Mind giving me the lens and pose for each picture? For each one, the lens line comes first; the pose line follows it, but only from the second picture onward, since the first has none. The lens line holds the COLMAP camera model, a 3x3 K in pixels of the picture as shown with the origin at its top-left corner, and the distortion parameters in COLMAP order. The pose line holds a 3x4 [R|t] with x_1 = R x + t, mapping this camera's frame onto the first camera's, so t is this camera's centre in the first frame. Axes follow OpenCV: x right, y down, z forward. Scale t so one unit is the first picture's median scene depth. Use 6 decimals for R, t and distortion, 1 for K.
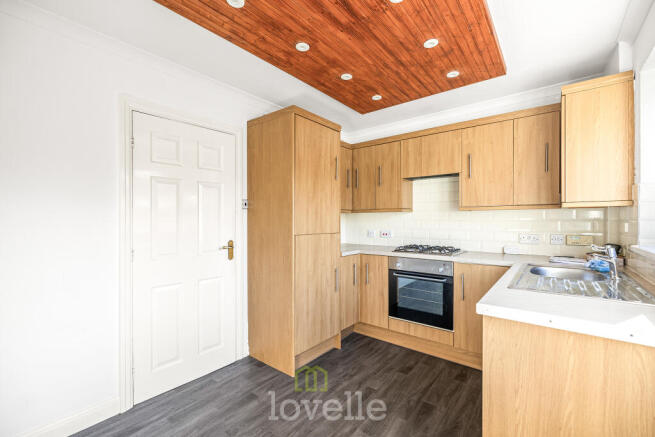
lens RADIAL K [[278.4, 0, 315.6], [0, 278.4, 219.6], [0, 0, 1]] dist [-0.000823, 0.000034]
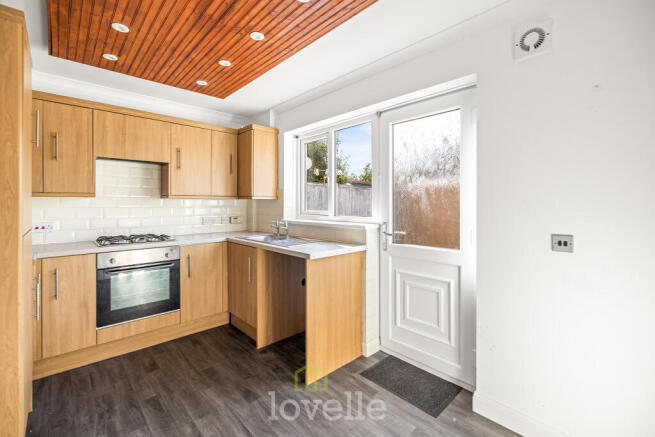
lens RADIAL K [[292.2, 0, 325.5], [0, 292.2, 203.3], [0, 0, 1]] dist [0.000433, 0.000073]
pose [[0.129431, 0.005061, 0.991576, -0.521425], [0.000366, 0.999987, -0.005152, -0.007418], [-0.991588, 0.001030, 0.129427, 0.259882]]
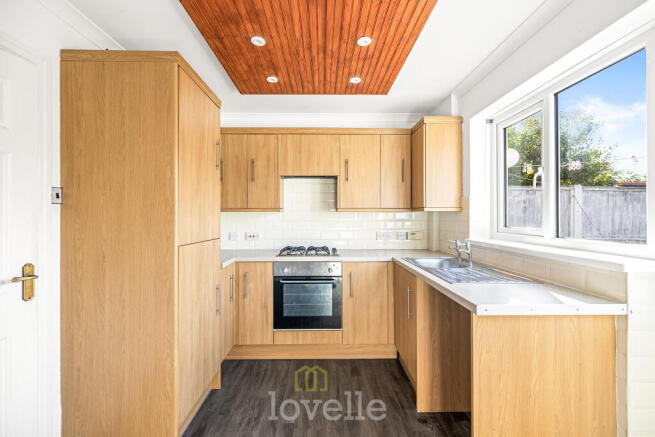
lens RADIAL K [[283.4, 0, 323.8], [0, 283.4, 215.3], [0, 0, 1]] dist [-0.000647, -0.000022]
pose [[0.760009, 0.004245, 0.649899, -0.219162], [-0.000069, 0.999979, -0.006451, -0.012081], [-0.649913, 0.004858, 0.759993, 0.223986]]
